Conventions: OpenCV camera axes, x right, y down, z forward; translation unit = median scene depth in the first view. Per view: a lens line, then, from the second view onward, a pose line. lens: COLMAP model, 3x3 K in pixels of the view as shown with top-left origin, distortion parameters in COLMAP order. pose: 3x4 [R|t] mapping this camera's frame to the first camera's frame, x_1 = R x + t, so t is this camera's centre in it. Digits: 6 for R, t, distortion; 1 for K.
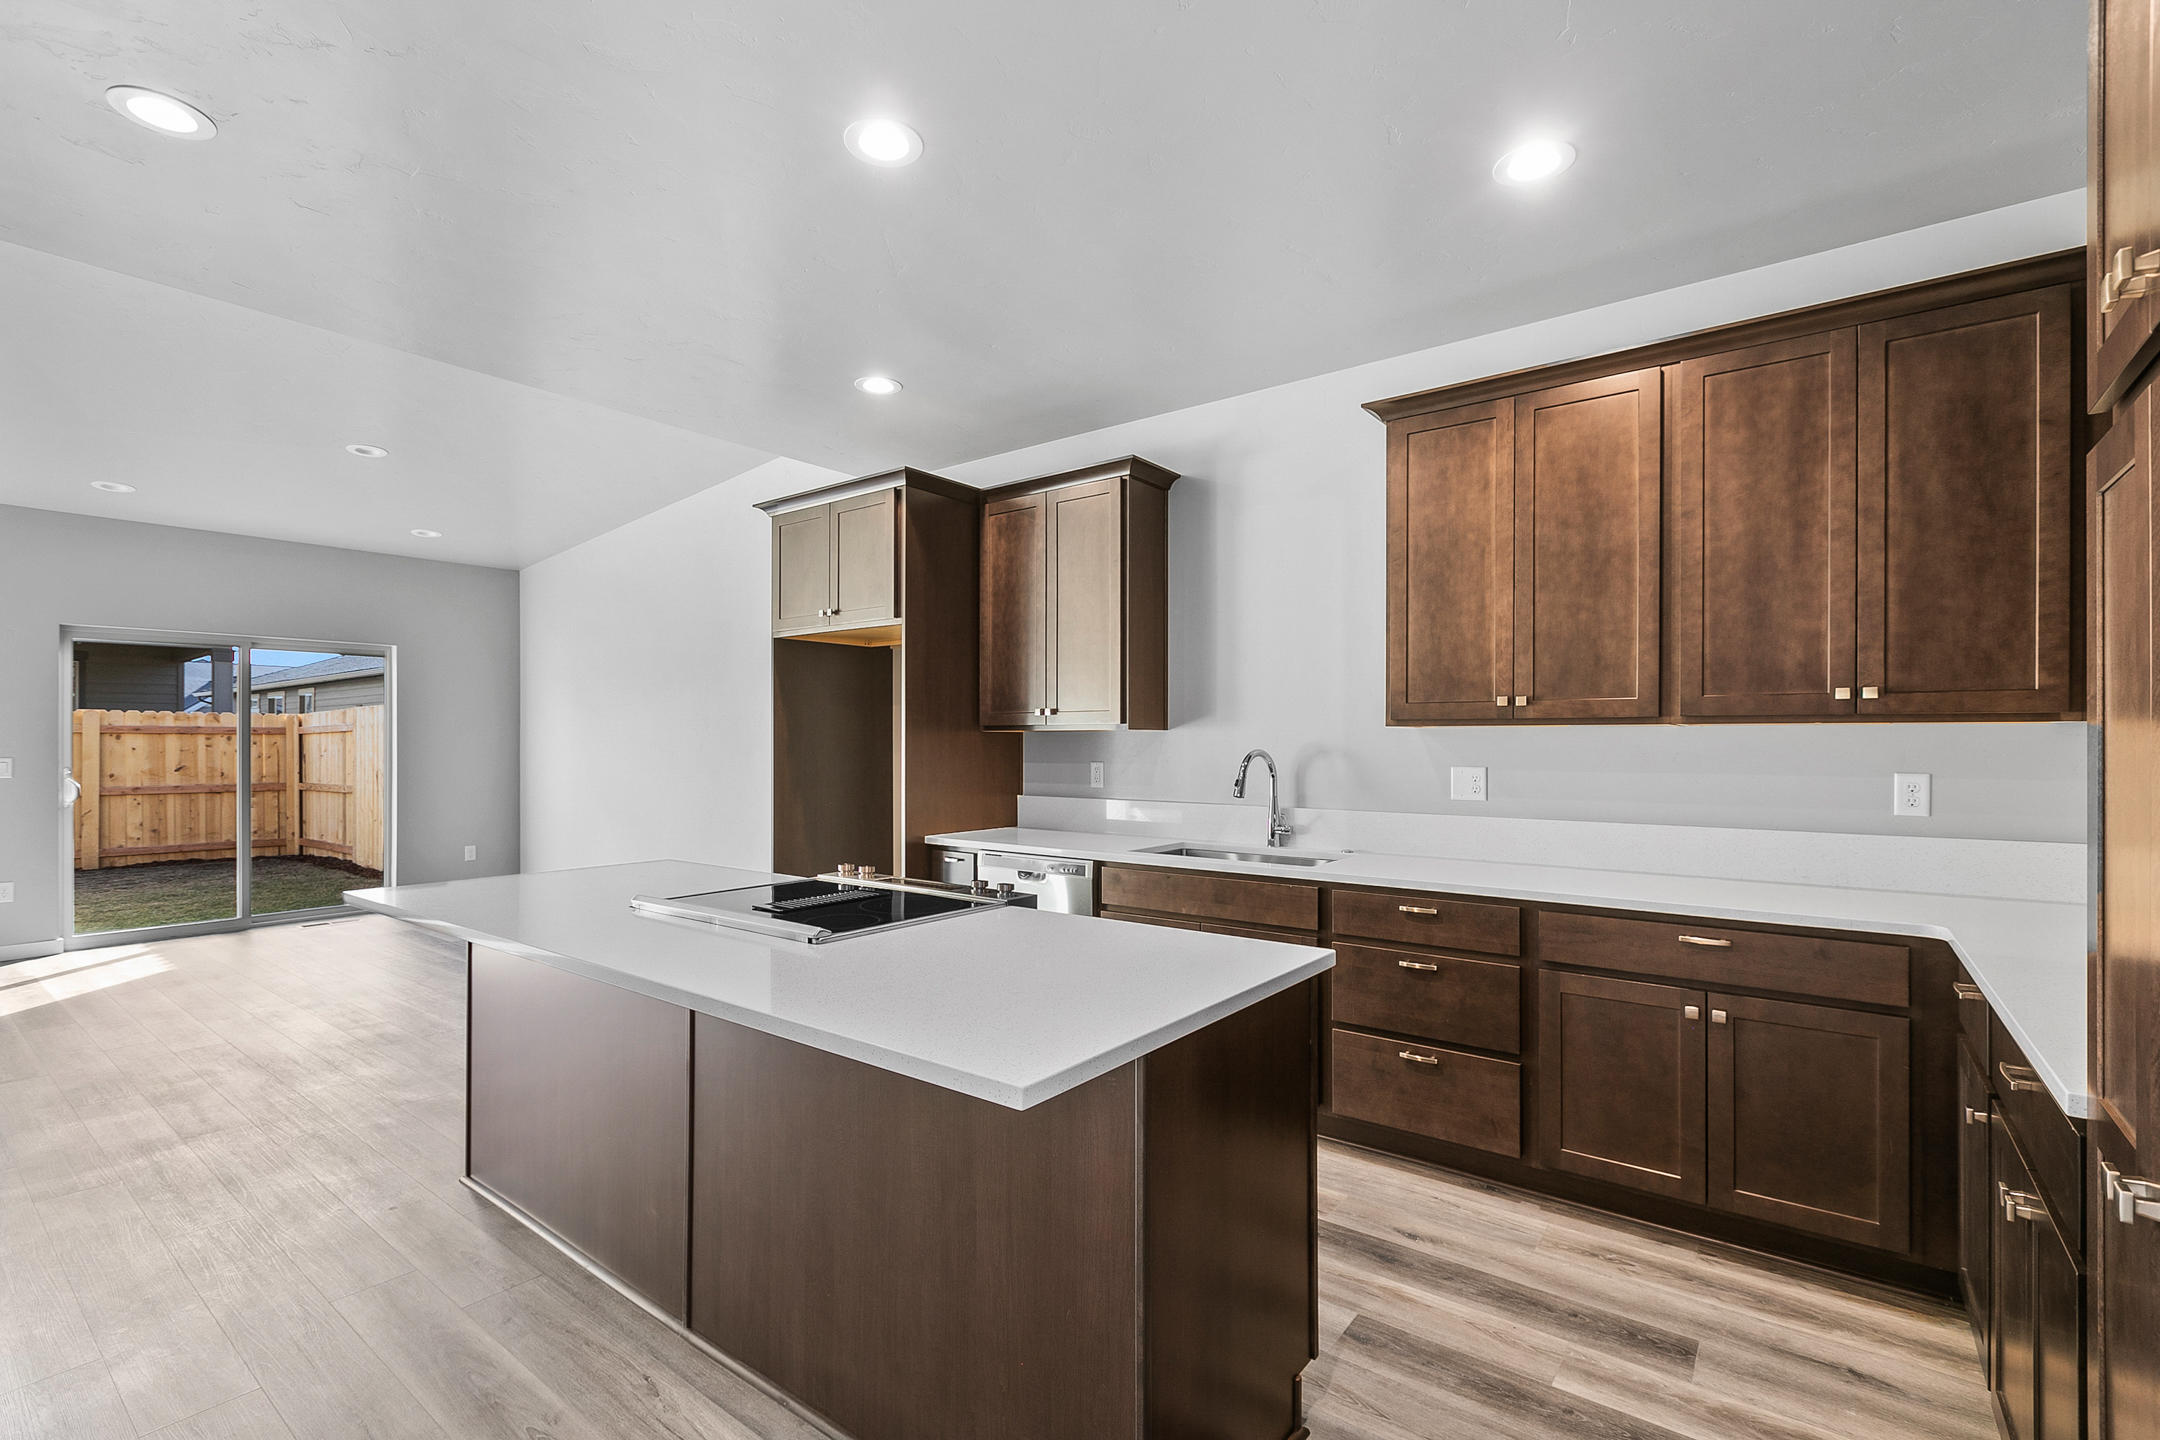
lens RADIAL K [[963.3, 0, 1067.9], [0, 963.3, 734.1], [0, 0, 1]] dist [-0.001622, -0.000904]
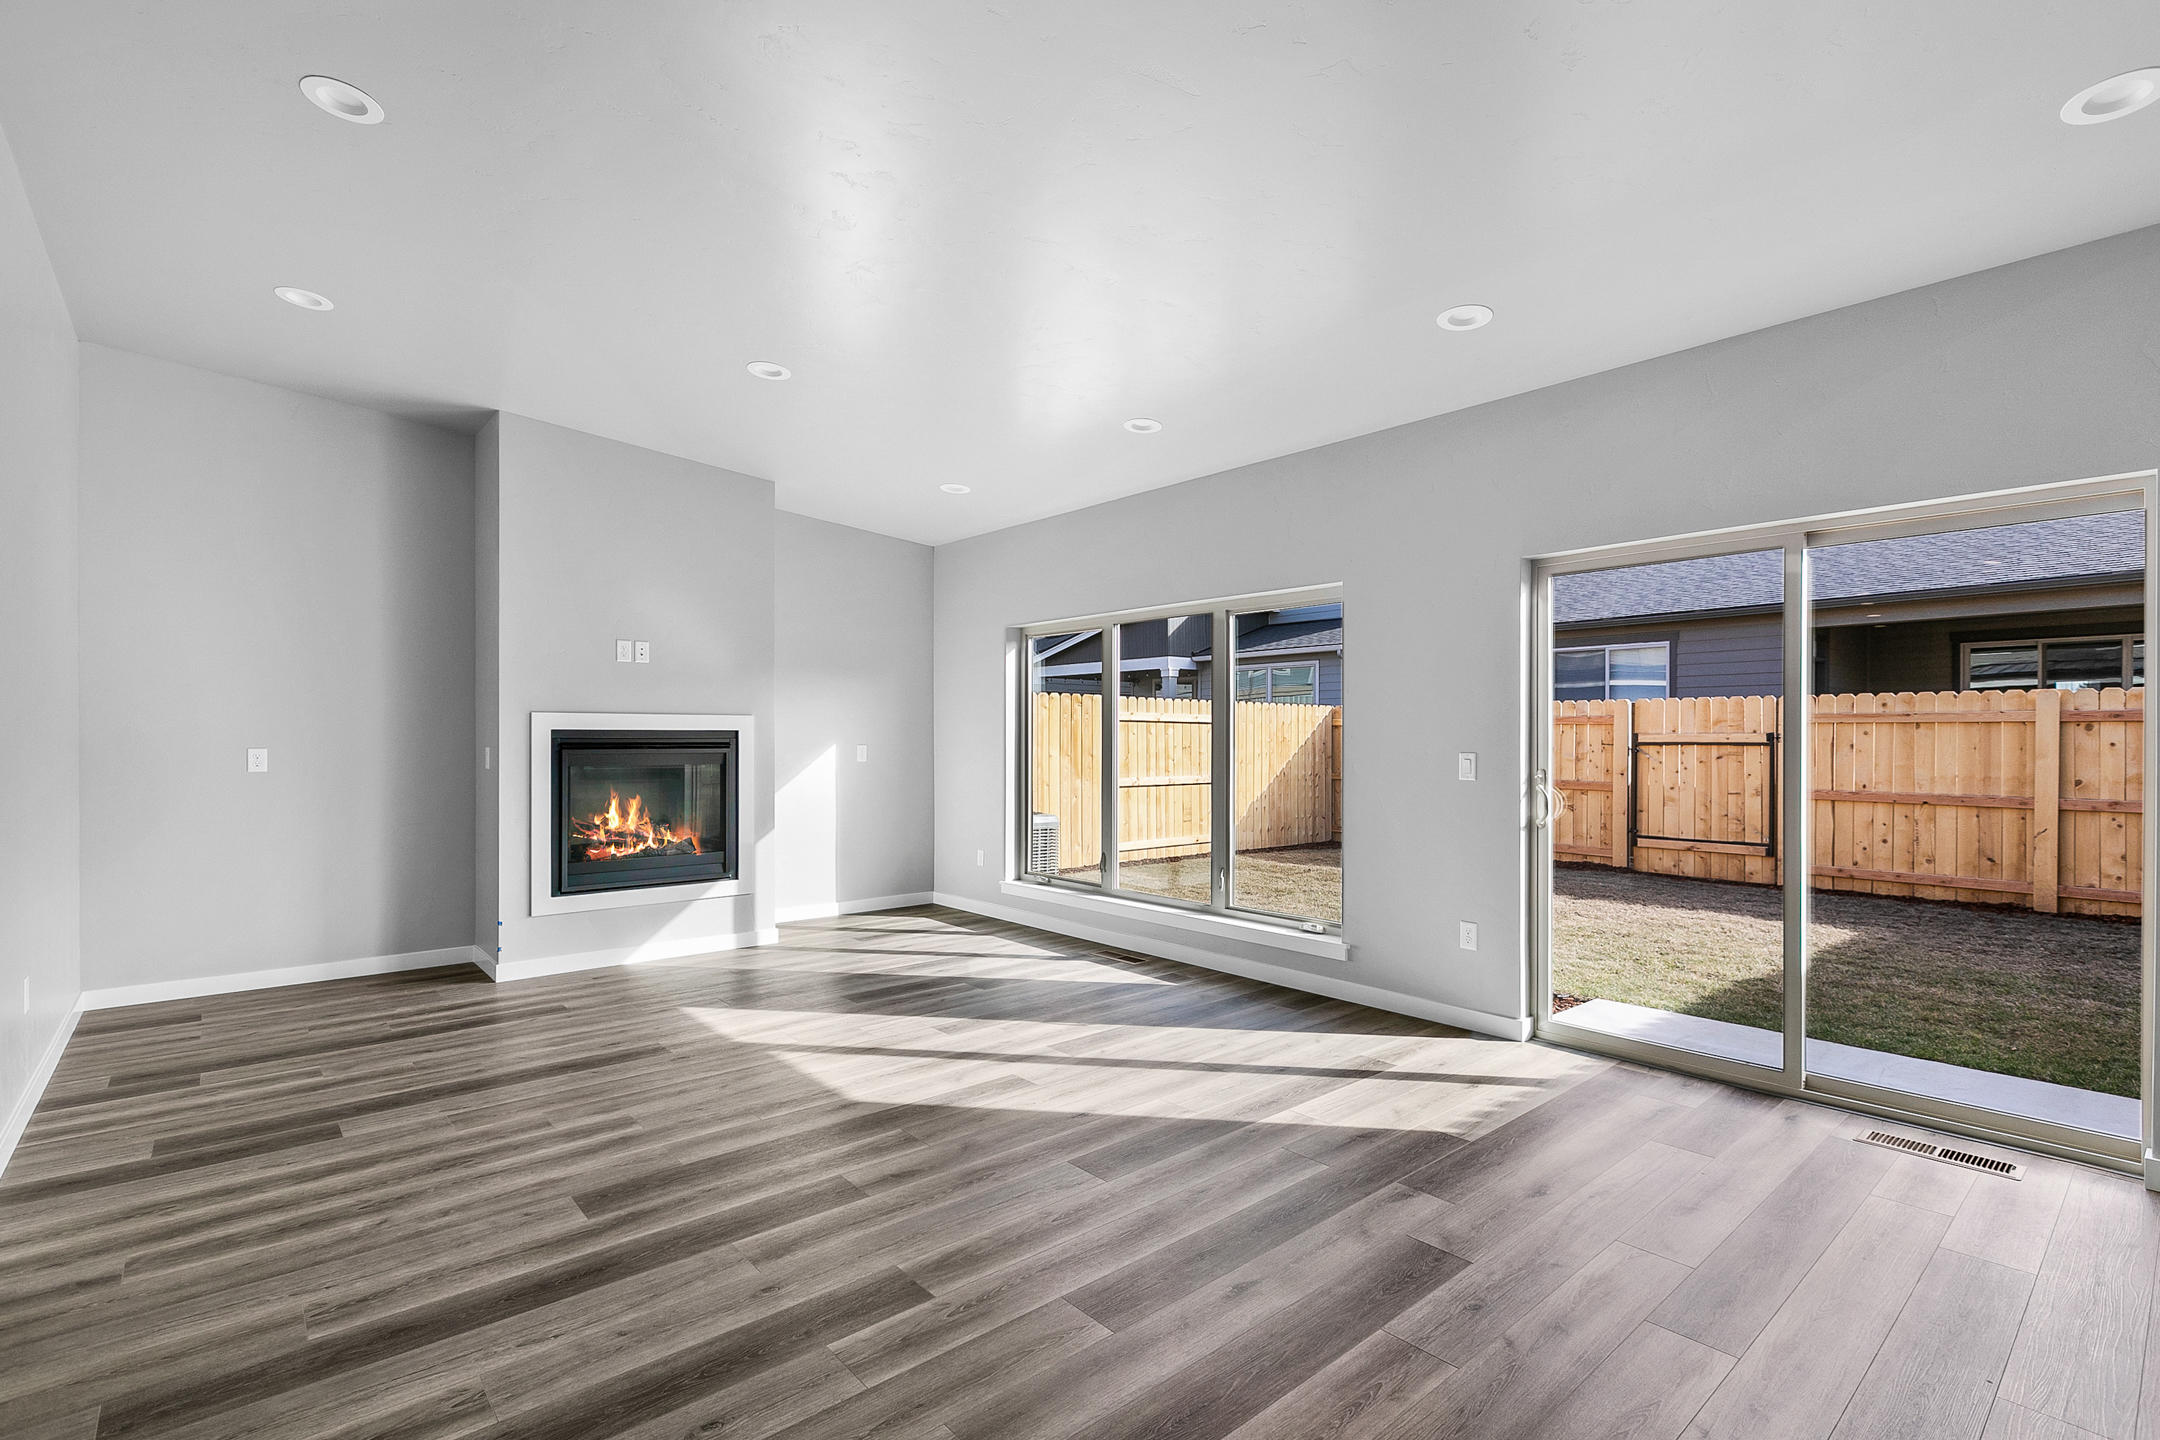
lens RADIAL K [[963.3, 0, 1068.6], [0, 963.3, 721.0], [0, 0, 1]] dist [-0.001622, -0.000904]
pose [[-0.203341, -0.019113, -0.978921, -0.621182], [0.005882, 0.999768, -0.020742, 0.032540], [0.979090, -0.009976, -0.203181, 1.639526]]
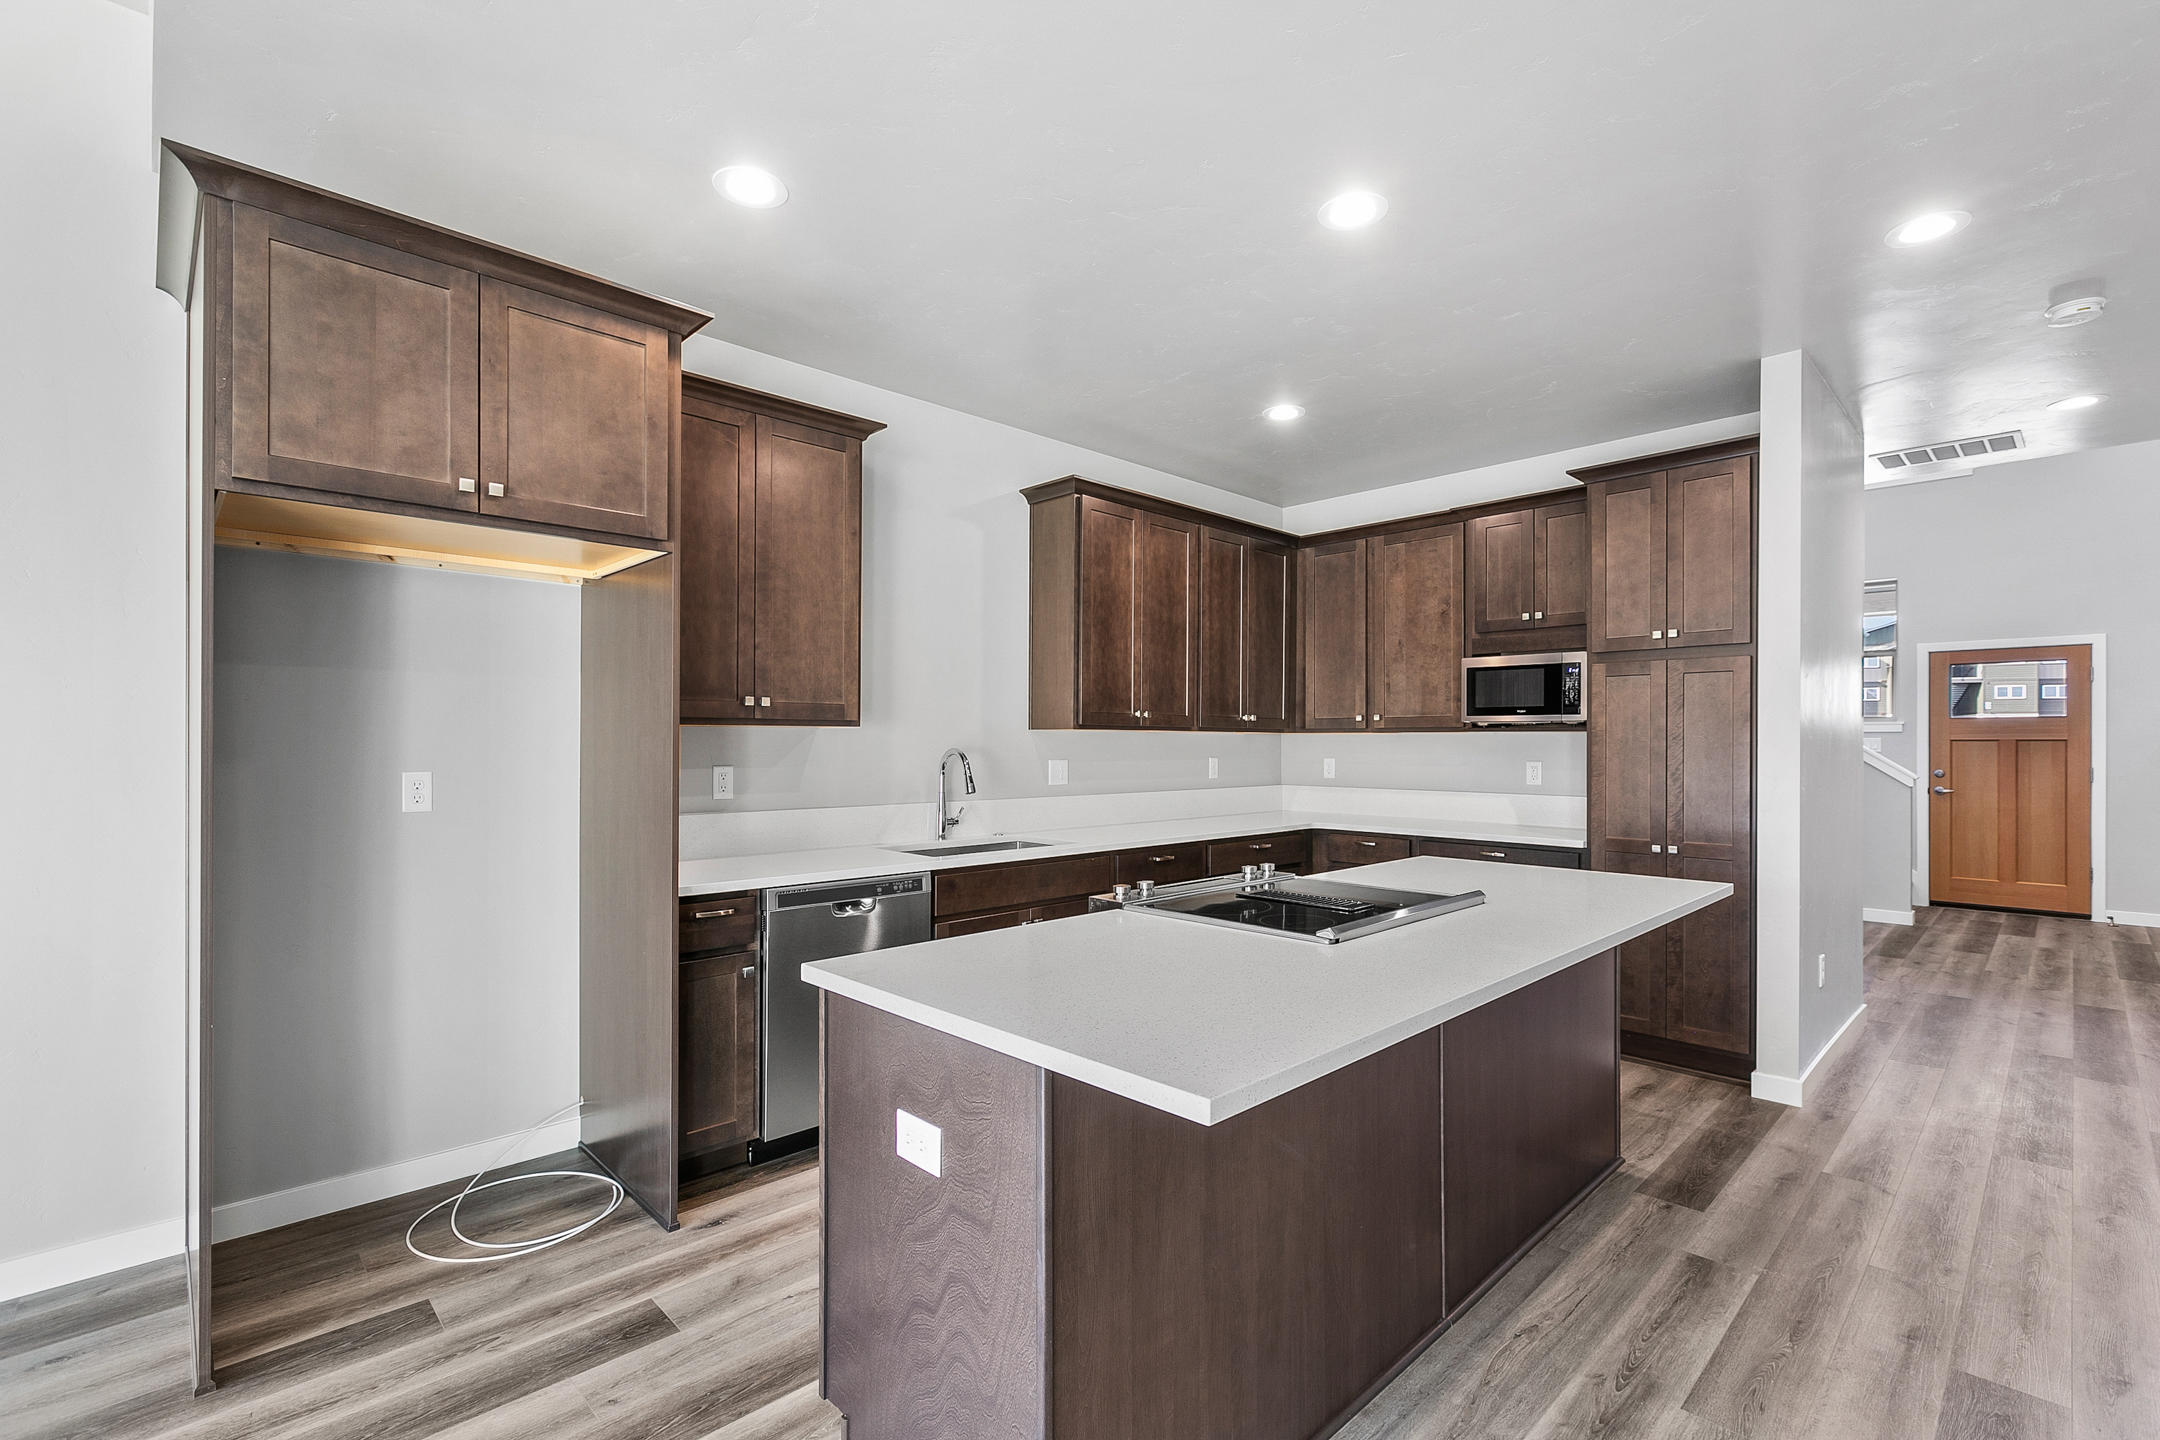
lens RADIAL K [[963.3, 0, 1083.2], [0, 963.3, 742.7], [0, 0, 1]] dist [-0.001622, -0.000904]
pose [[0.141681, 0.000689, 0.989912, -1.015671], [-0.007384, 0.999973, 0.000361, 0.010220], [-0.989885, -0.007361, 0.141682, 0.865373]]
